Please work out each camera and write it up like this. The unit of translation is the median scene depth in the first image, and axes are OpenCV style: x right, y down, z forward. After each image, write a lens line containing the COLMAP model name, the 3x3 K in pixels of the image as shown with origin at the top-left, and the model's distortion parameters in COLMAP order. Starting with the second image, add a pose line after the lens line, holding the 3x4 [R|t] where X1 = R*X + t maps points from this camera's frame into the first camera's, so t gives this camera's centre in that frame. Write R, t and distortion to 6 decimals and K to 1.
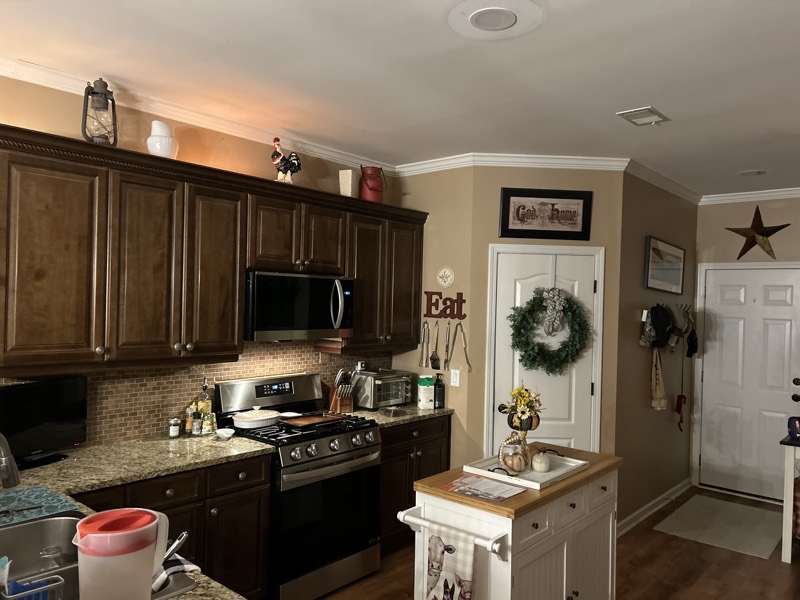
lens RADIAL K [[608.5, 0, 400.0], [0, 608.5, 300.0], [0, 0, 1]] dist [-0.073526, 0.004422]
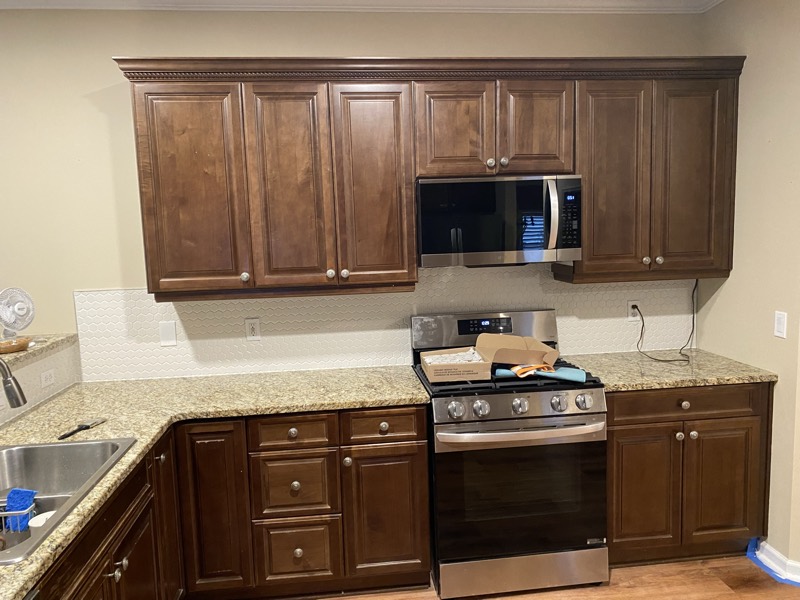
lens RADIAL K [[611.6, 0, 400.0], [0, 611.6, 300.0], [0, 0, 1]] dist [-0.011630, -0.005838]
pose [[0.715340, 0.048091, -0.697119, 0.332390], [0.052704, 0.991074, 0.122450, 0.010946], [0.696786, -0.124334, 0.706421, 0.409865]]
